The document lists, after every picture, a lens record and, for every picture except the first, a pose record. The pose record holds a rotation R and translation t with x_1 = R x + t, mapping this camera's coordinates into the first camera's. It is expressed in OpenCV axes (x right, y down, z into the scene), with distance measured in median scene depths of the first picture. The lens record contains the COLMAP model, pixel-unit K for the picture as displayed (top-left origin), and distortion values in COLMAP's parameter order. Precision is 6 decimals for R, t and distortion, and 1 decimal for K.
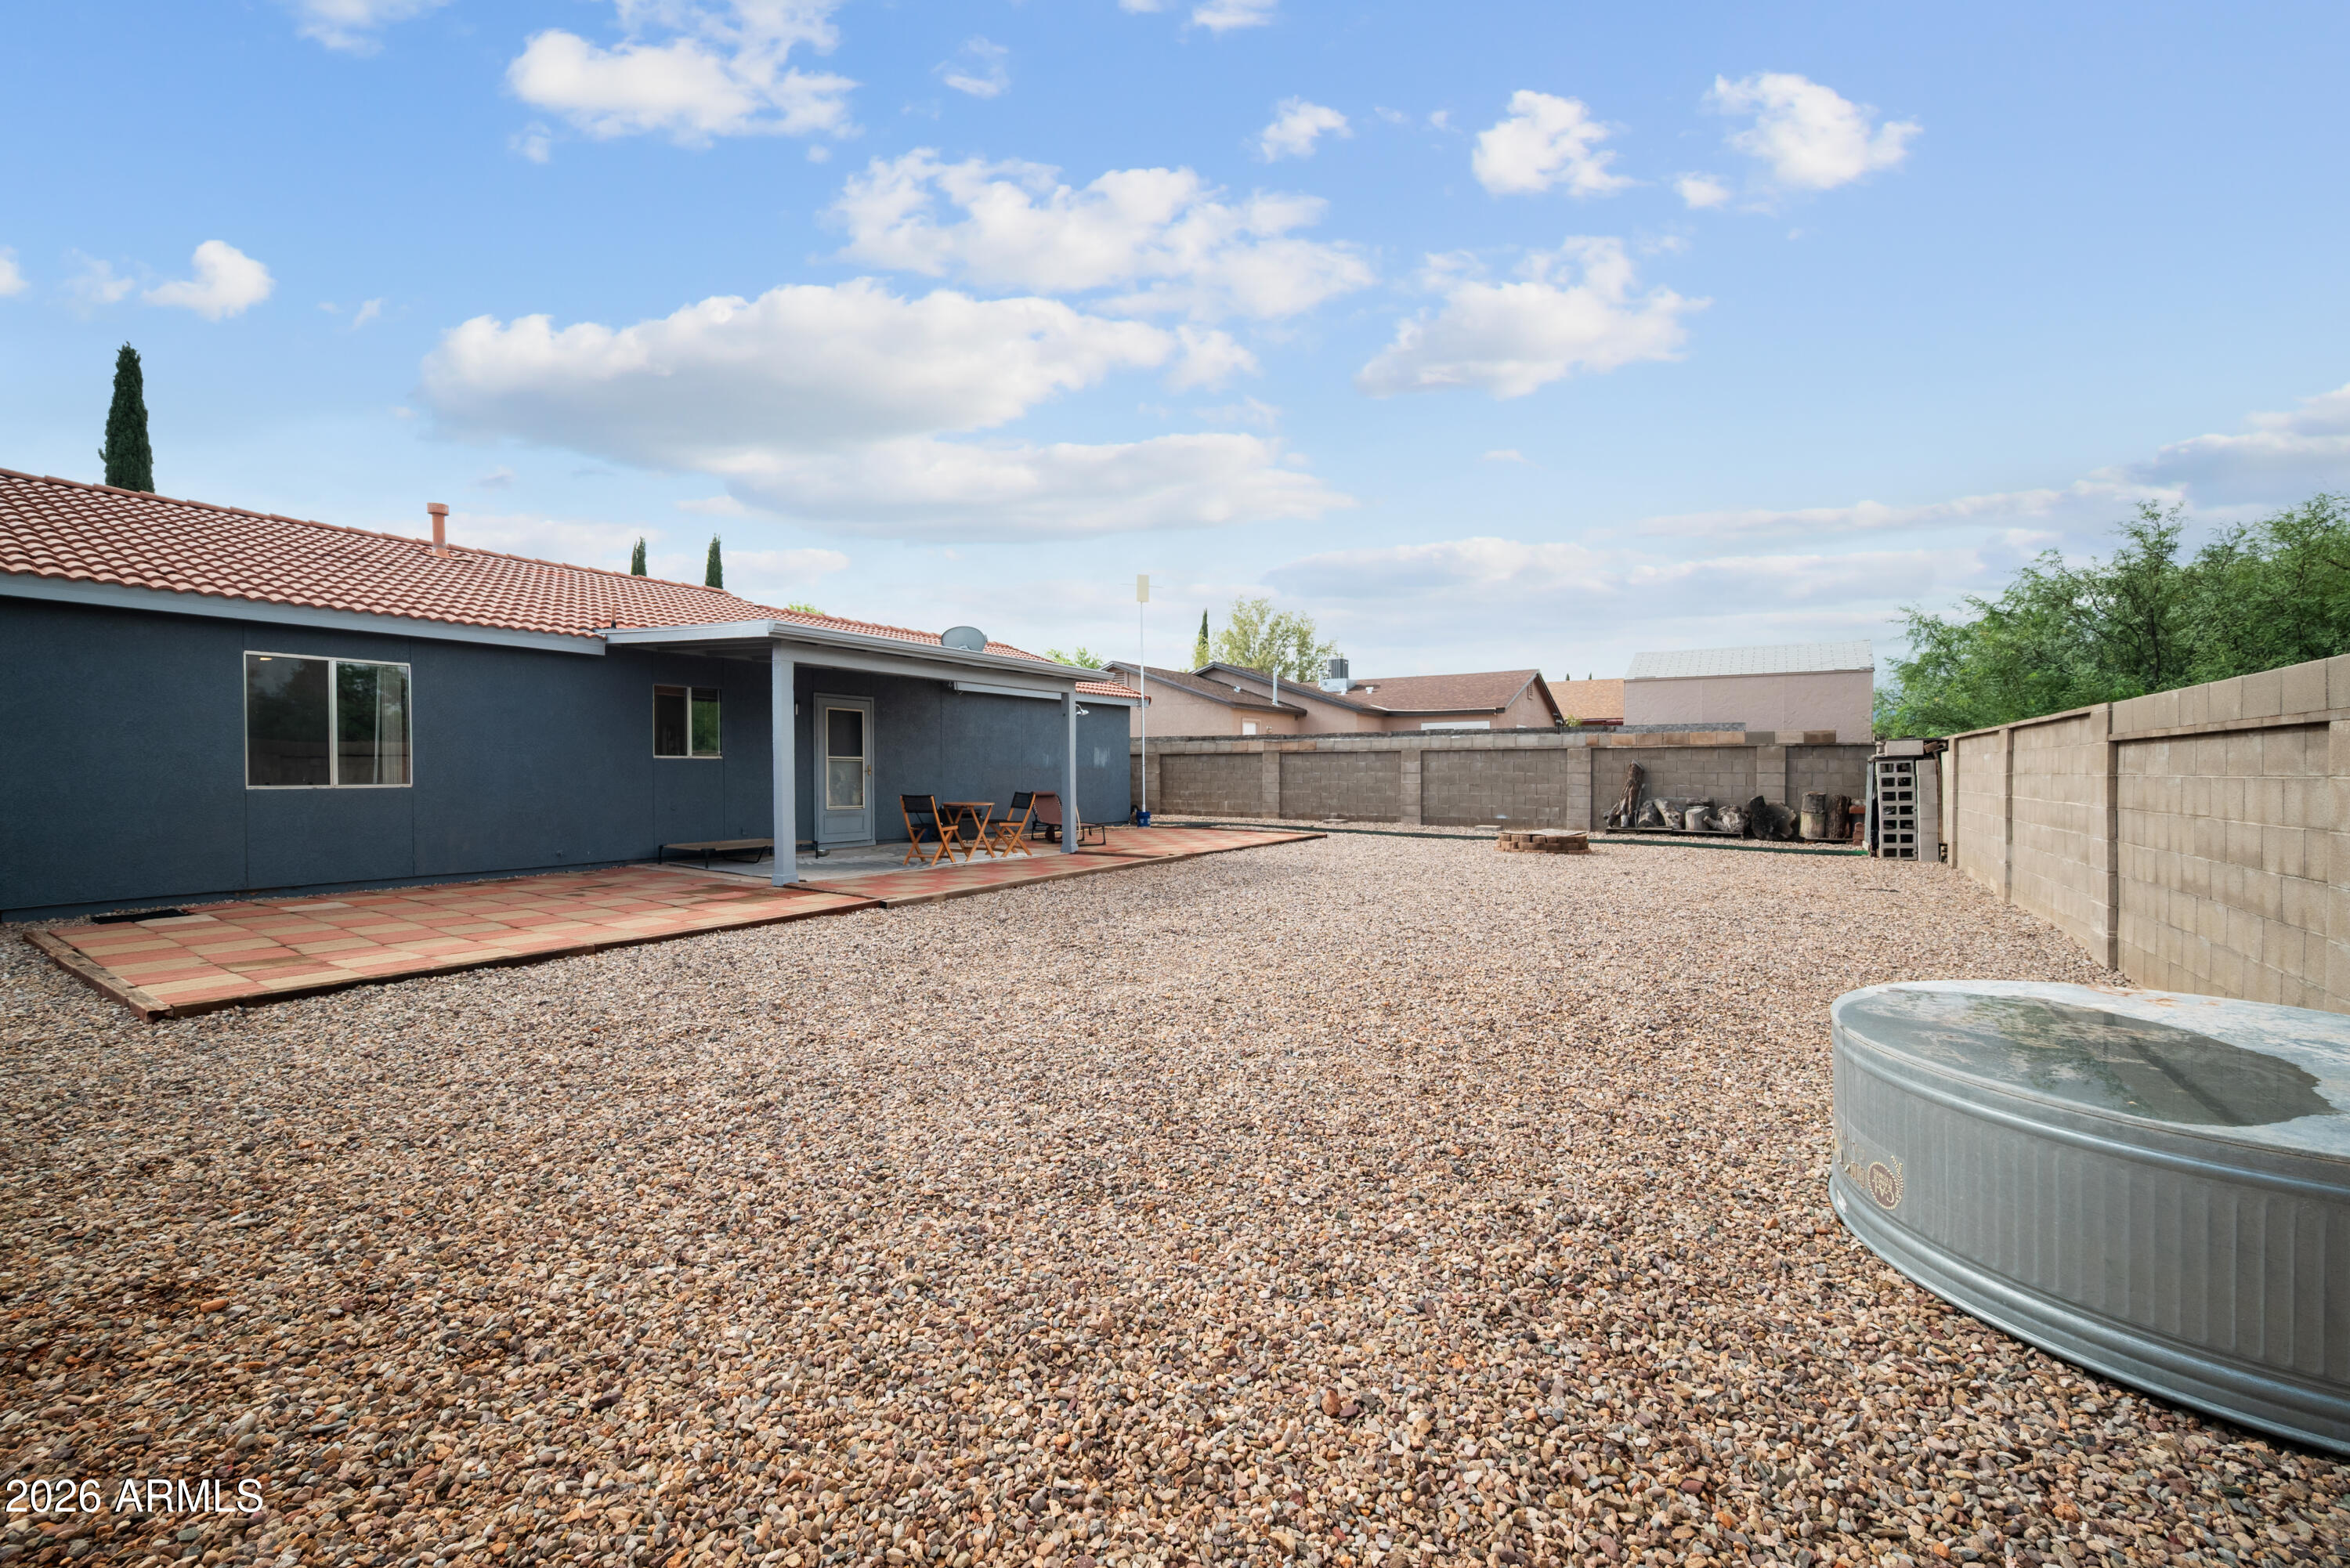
lens RADIAL K [[930.1, 0, 1179.5], [0, 930.1, 762.6], [0, 0, 1]] dist [-0.000064, -0.000340]
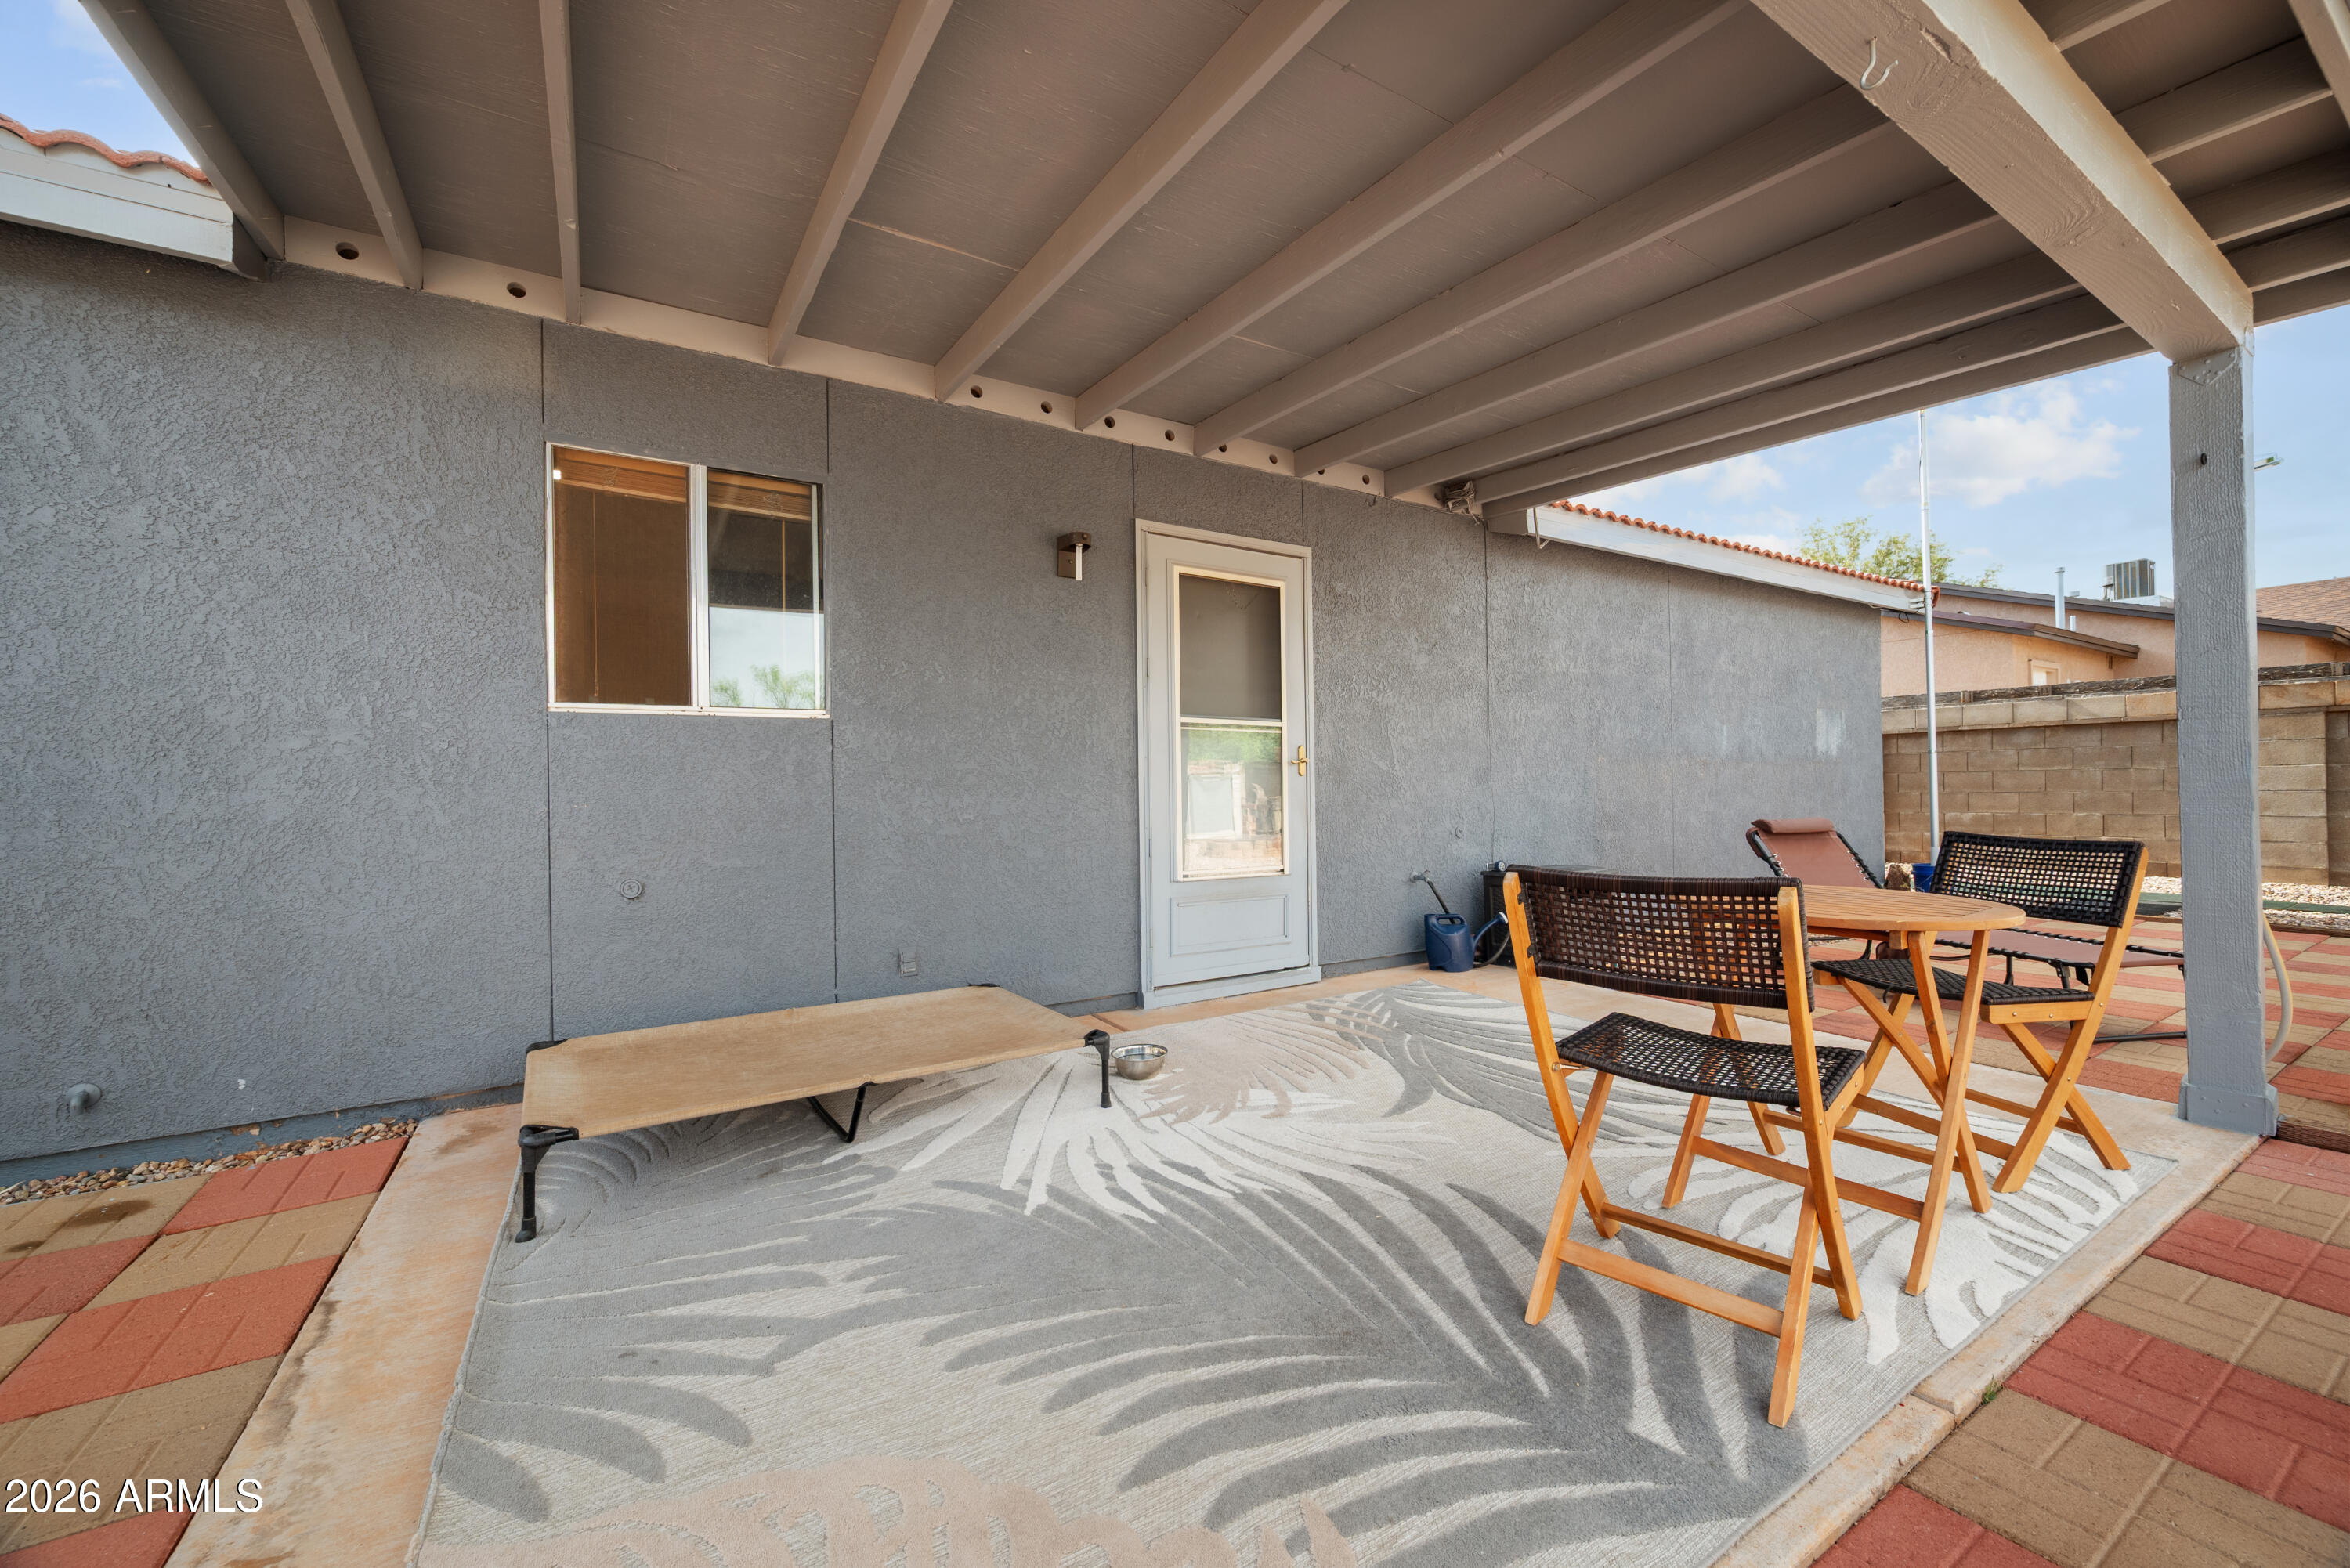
lens RADIAL K [[944.6, 0, 1175.0], [0, 944.6, 784.0], [0, 0, 1]] dist [0.001681, -0.000039]
pose [[0.900283, -0.013555, -0.435093, -0.215238], [0.014131, 0.999898, -0.001914, 0.018734], [0.435075, -0.004425, 0.900383, 0.636181]]
